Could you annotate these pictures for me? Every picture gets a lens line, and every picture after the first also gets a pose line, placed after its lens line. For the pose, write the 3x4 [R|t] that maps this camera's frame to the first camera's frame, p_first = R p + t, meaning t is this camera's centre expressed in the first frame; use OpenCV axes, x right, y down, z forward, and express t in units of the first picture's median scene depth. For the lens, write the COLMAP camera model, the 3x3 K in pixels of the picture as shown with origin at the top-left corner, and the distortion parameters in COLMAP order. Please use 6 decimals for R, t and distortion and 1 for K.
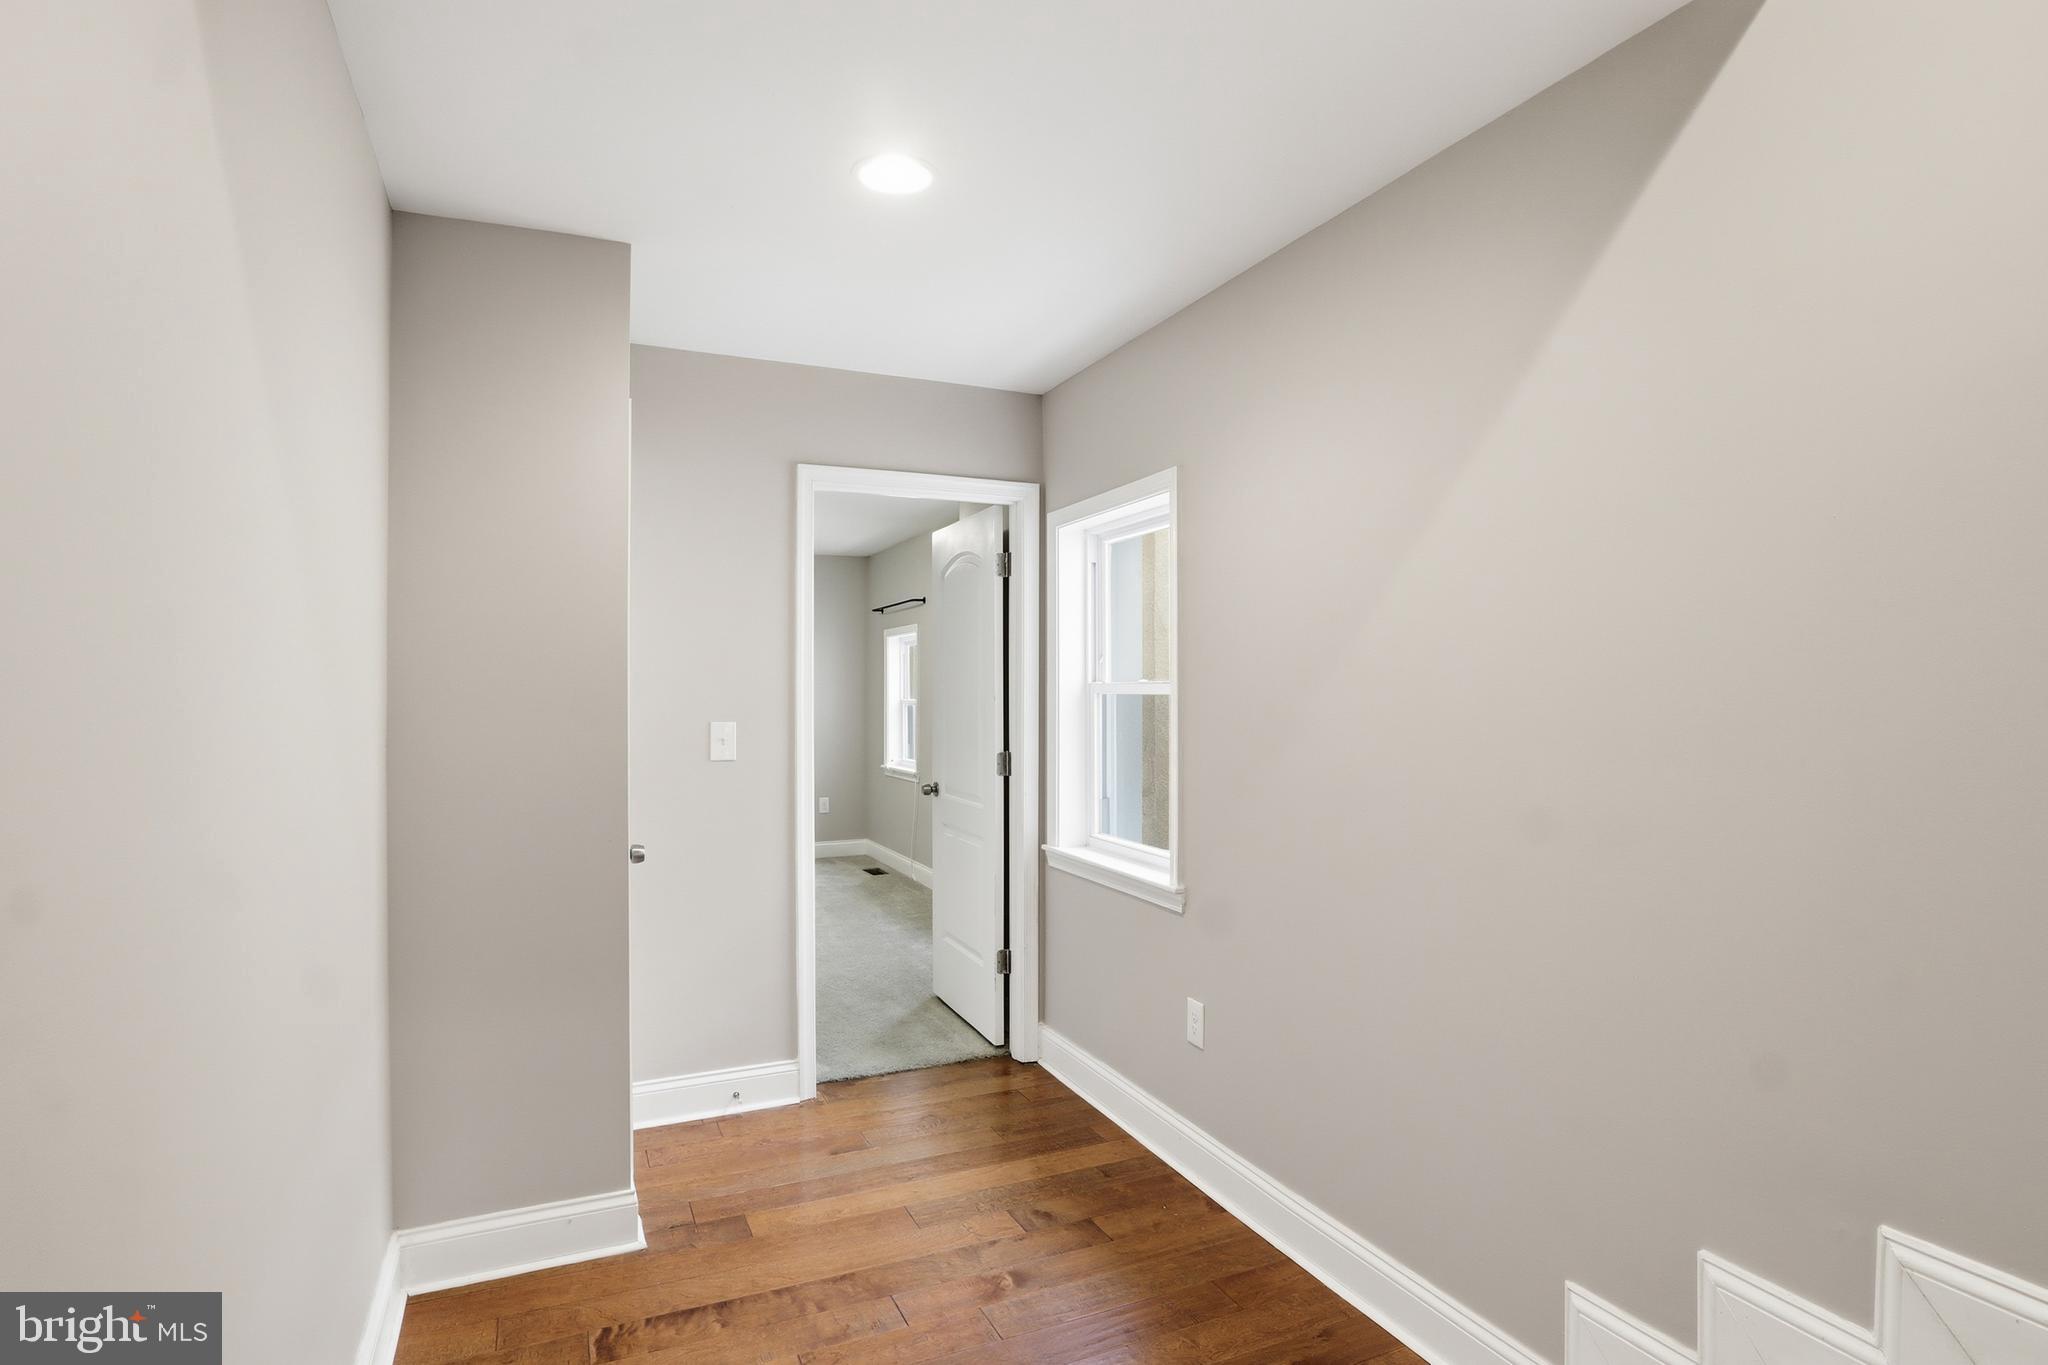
lens RADIAL K [[1045.8, 0, 1029.5], [0, 1045.8, 680.2], [0, 0, 1]] dist [-0.034357, 0.000363]
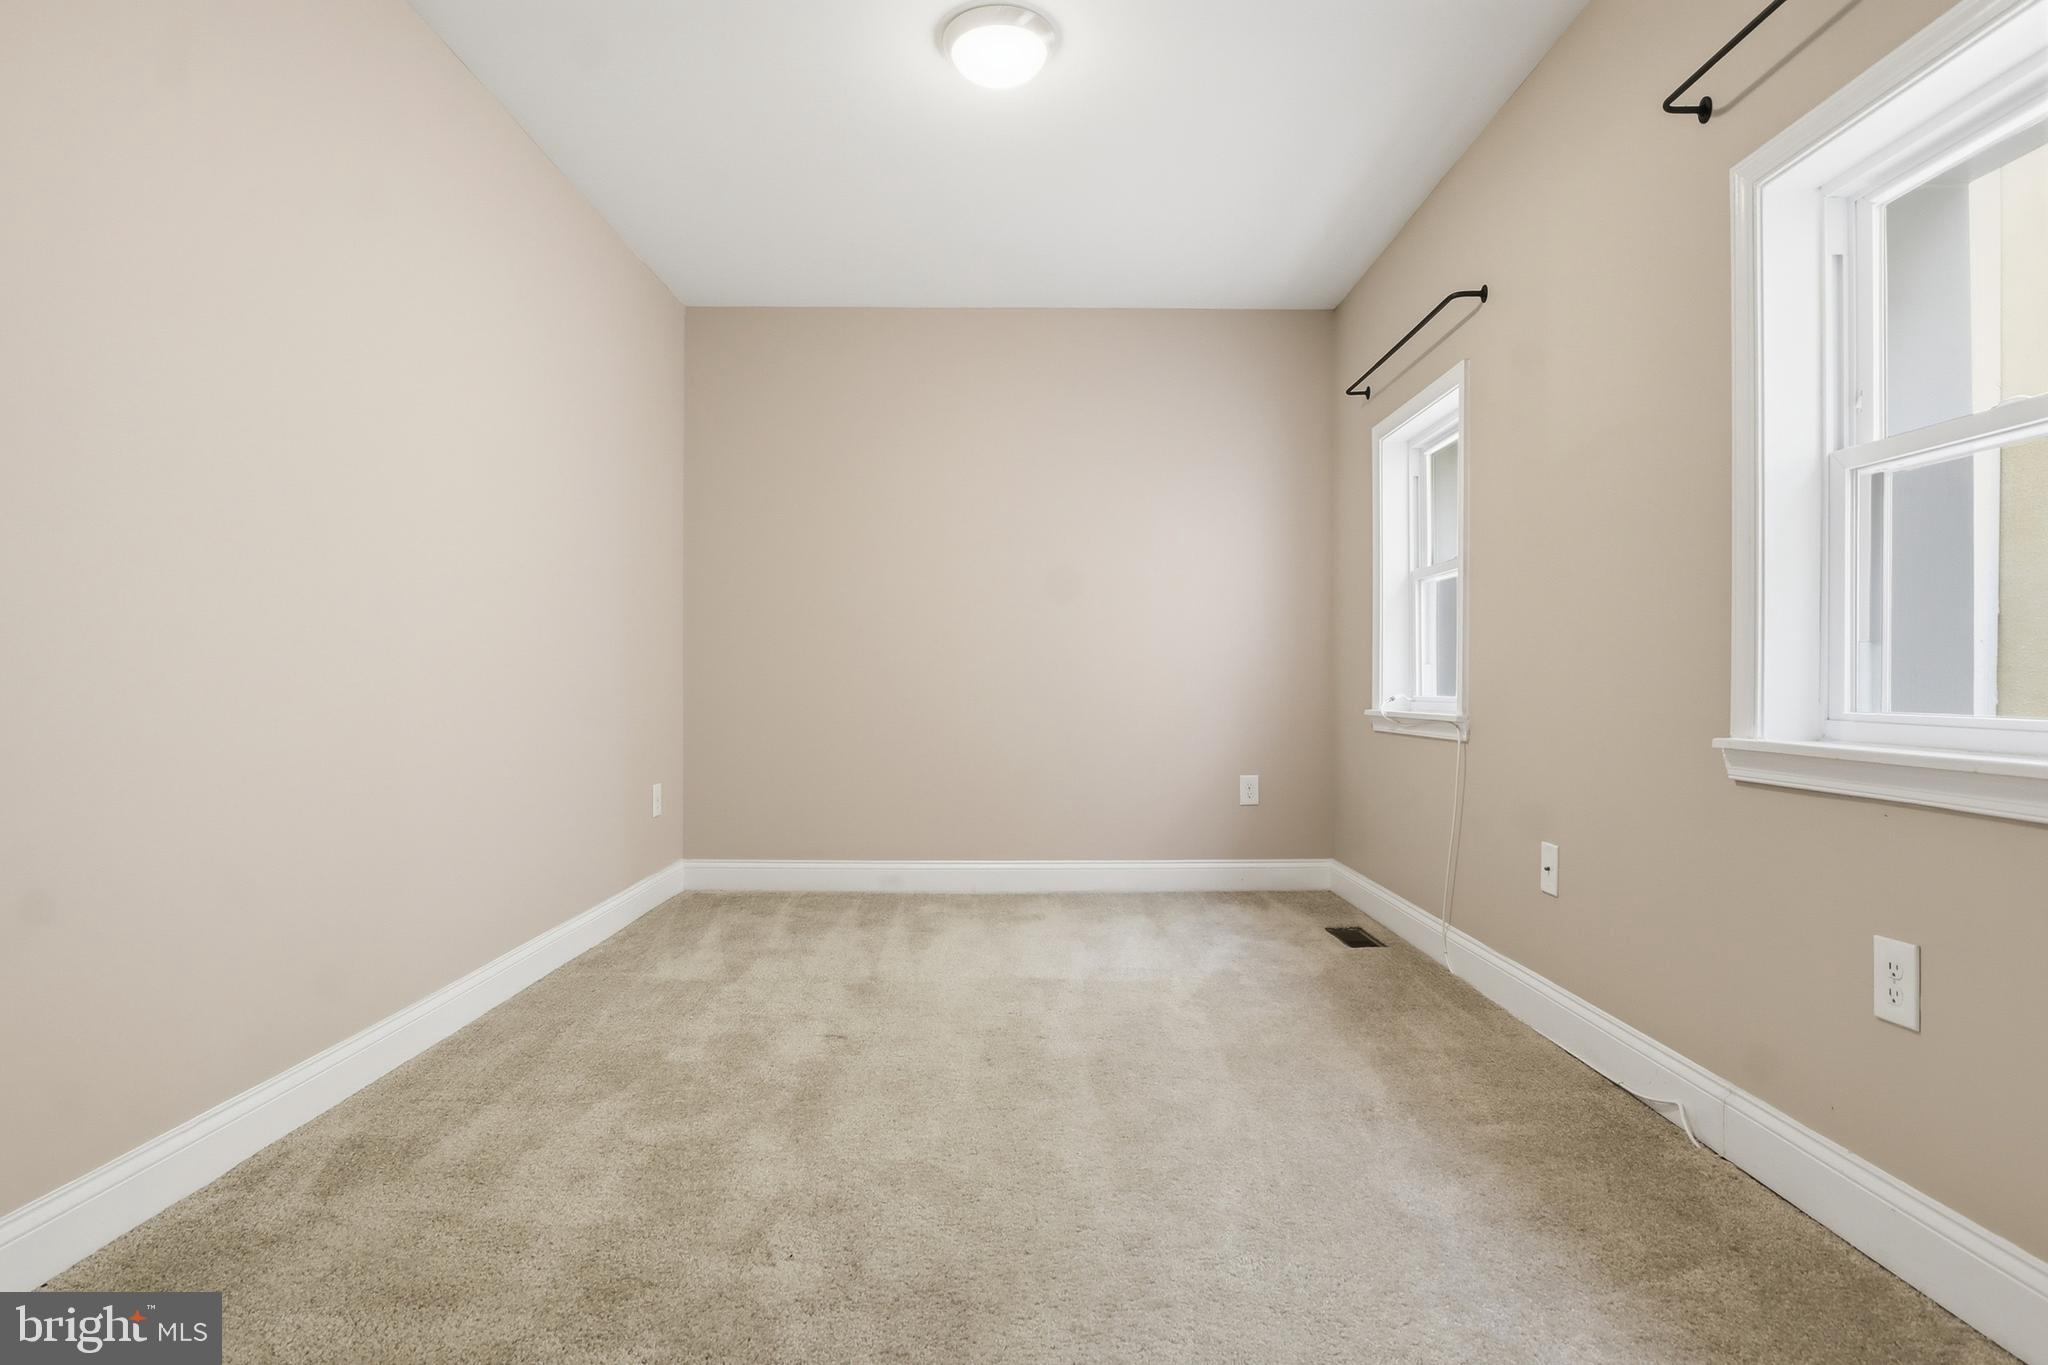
lens RADIAL K [[1045.8, 0, 1021.1], [0, 1045.8, 678.3], [0, 0, 1]] dist [-0.034357, 0.000363]
pose [[0.907123, 0.004479, -0.420841, -0.088805], [-0.006155, 0.999978, -0.002626, 0.072146], [0.420820, 0.004973, 0.907130, 0.525431]]
